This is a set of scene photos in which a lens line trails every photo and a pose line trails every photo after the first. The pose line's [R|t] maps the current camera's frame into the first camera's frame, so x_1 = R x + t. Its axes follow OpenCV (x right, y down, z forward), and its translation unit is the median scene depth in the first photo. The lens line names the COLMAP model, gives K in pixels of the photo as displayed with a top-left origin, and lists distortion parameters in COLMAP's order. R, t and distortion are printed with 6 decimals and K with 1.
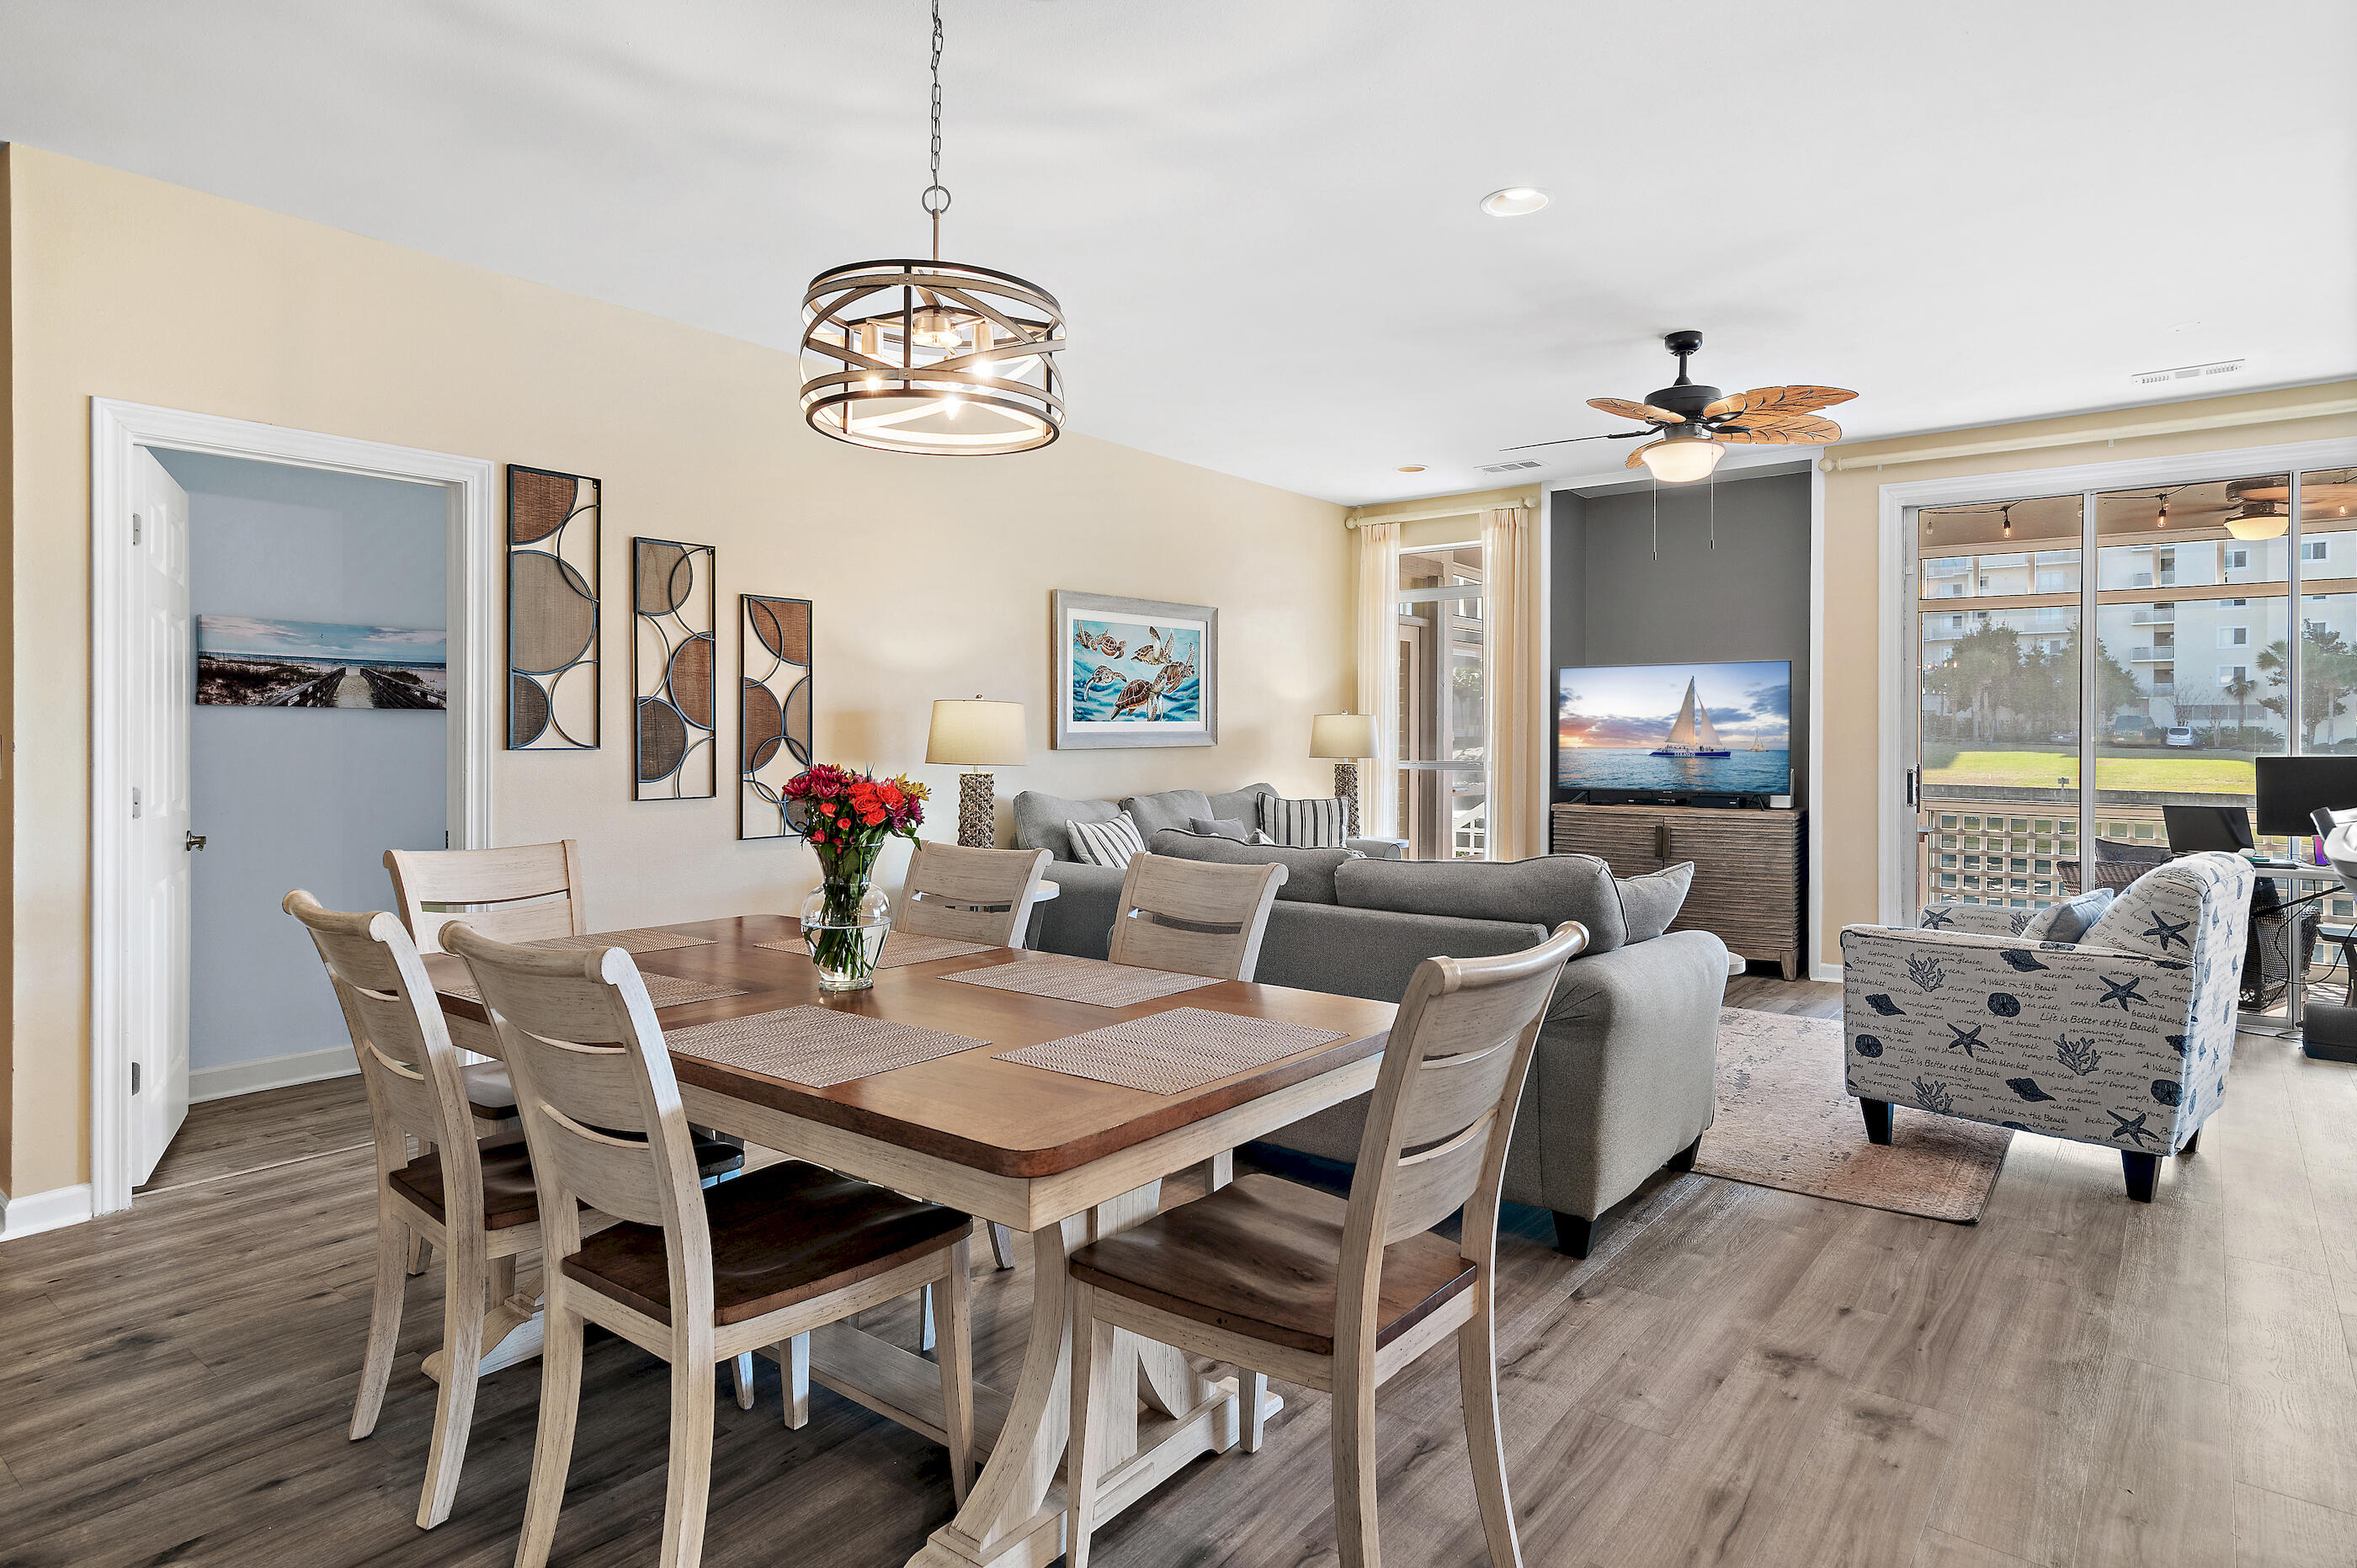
lens RADIAL K [[1330.9, 0, 1127.3], [0, 1330.9, 738.1], [0, 0, 1]] dist [0.017859, -0.010019]
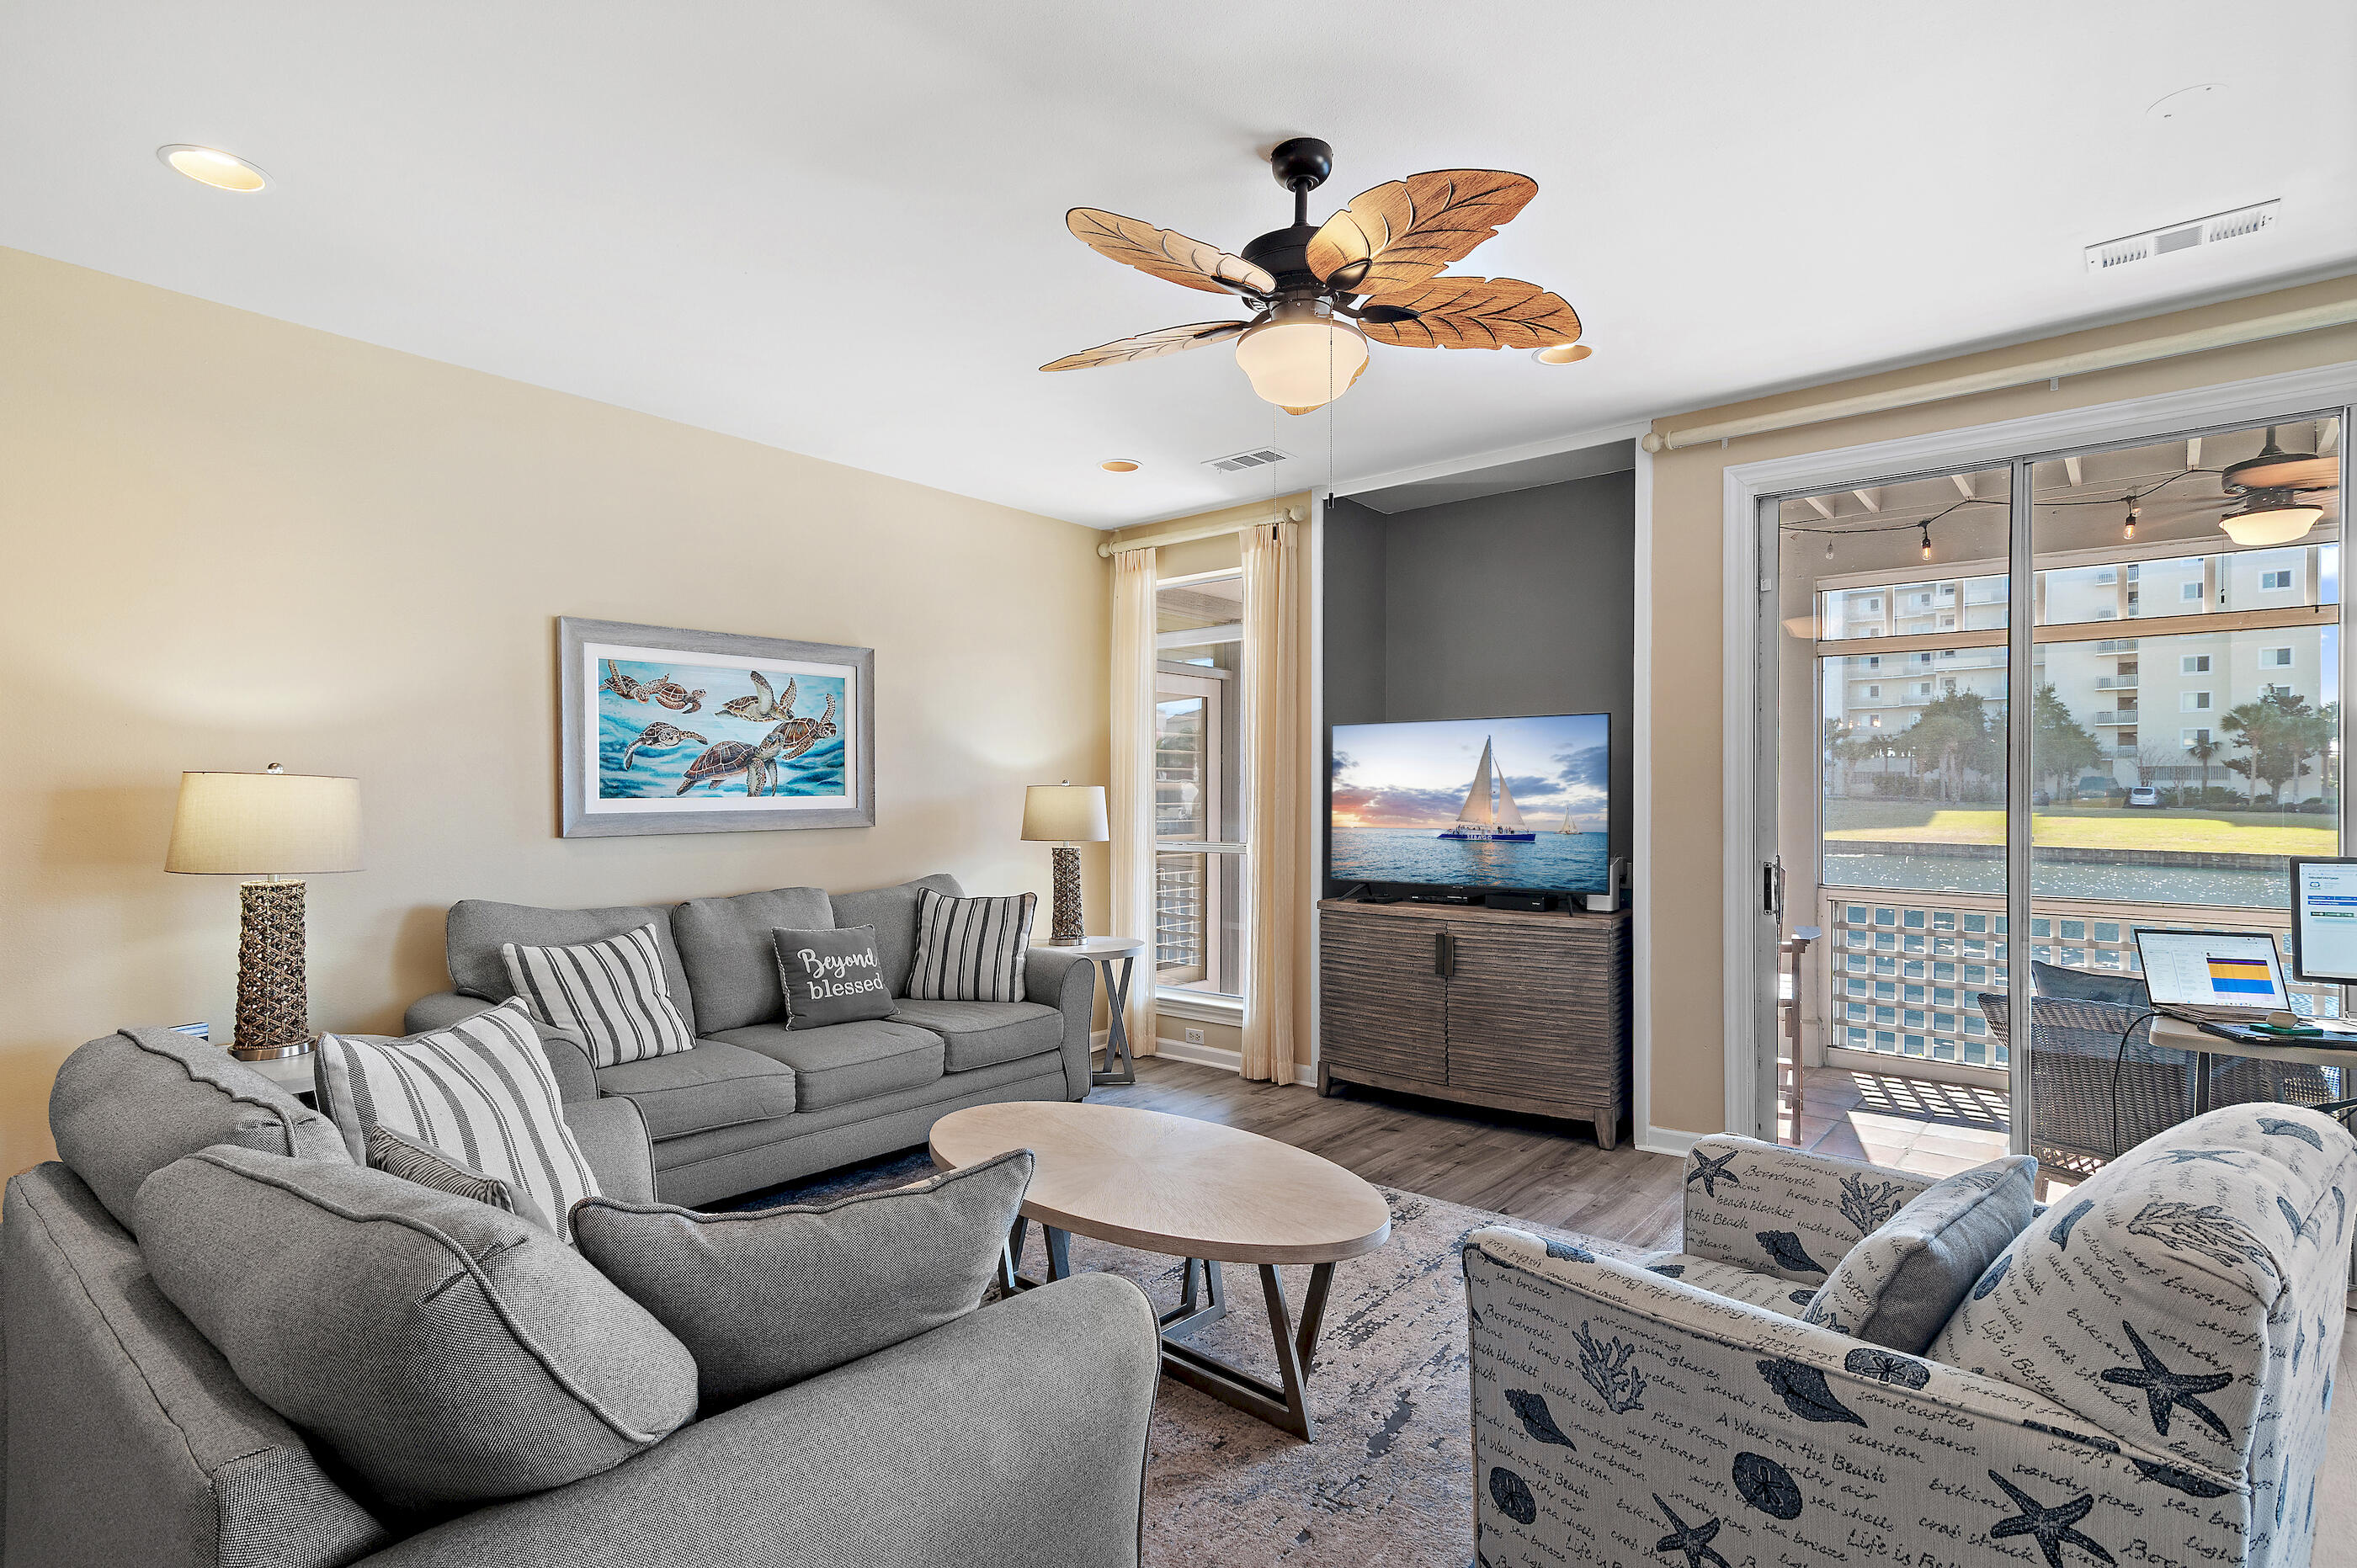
lens RADIAL K [[1177.2, 0, 1130.8], [0, 1177.2, 795.6], [0, 0, 1]] dist [0.008997, 0.001670]
pose [[0.999175, -0.002164, -0.040545, 0.268851], [0.002078, 0.999996, -0.002156, -0.011777], [0.040549, 0.002070, 0.999175, 0.352703]]
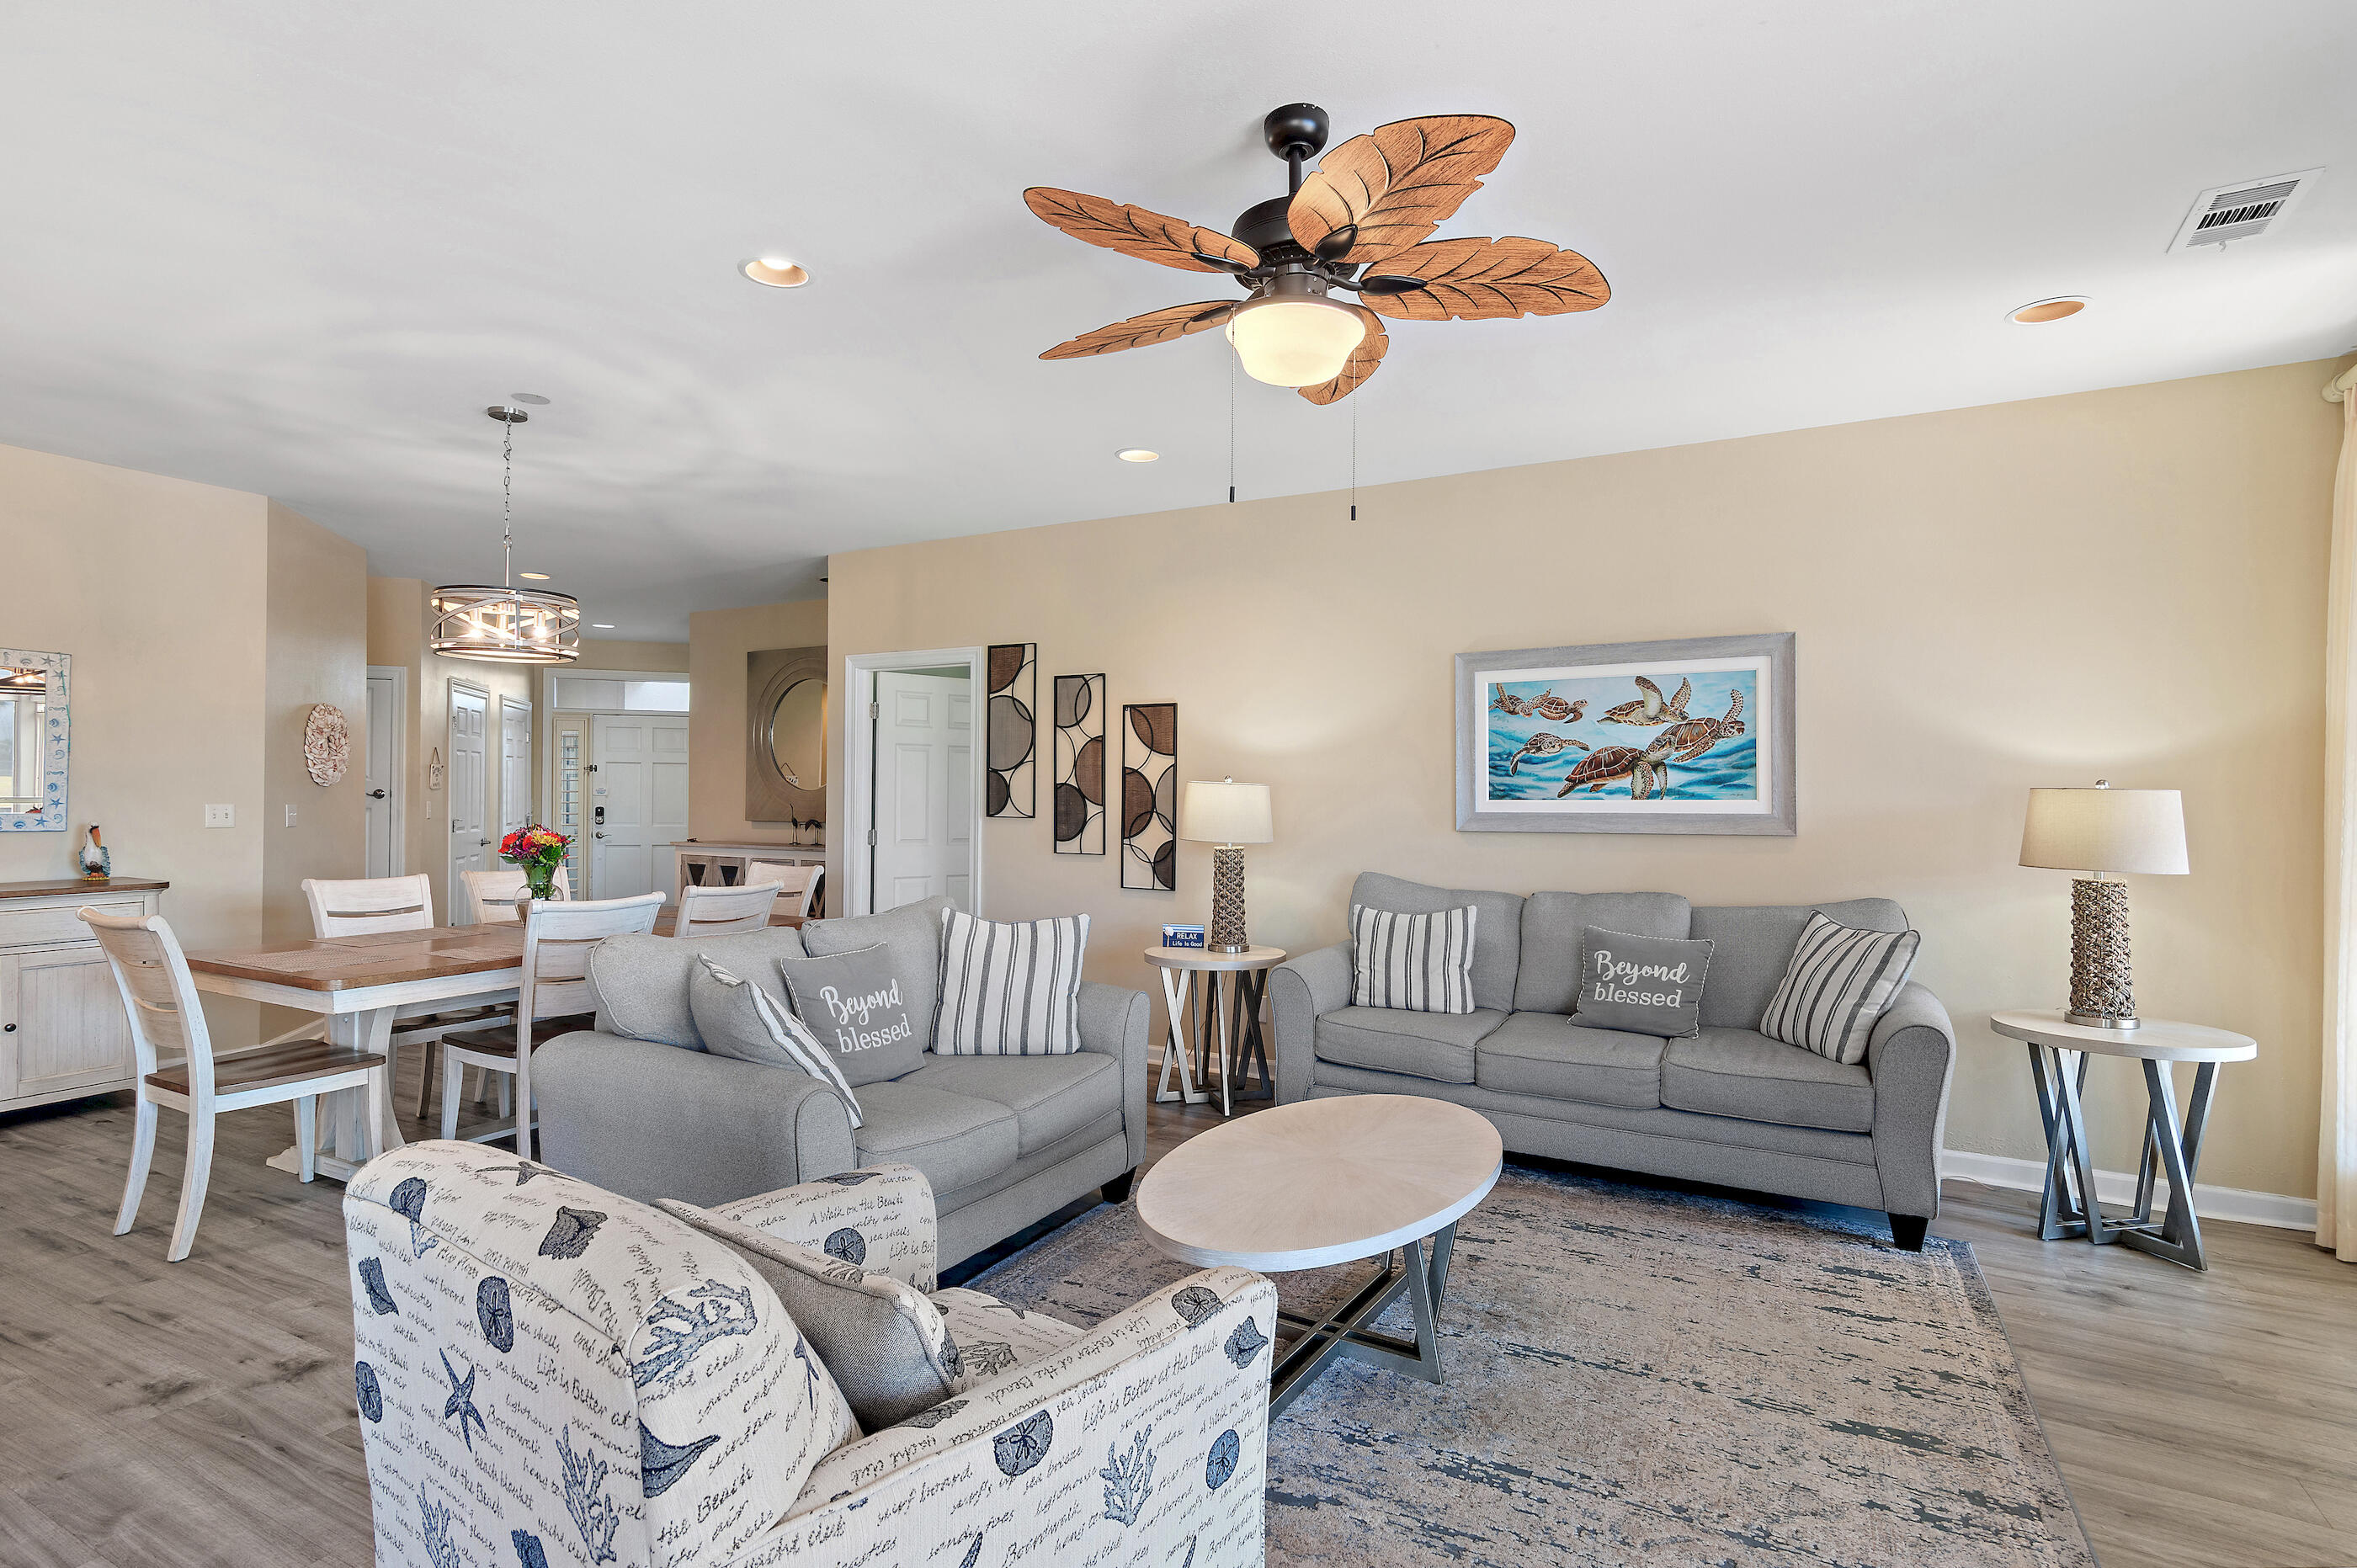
lens RADIAL K [[1177.2, 0, 1176.1], [0, 1177.2, 785.7], [0, 0, 1]] dist [0.008997, 0.001670]
pose [[0.161465, -0.007352, -0.986851, 0.670472], [-0.009301, 0.999916, -0.008971, -0.012587], [0.986835, 0.010628, 0.161383, 0.651142]]
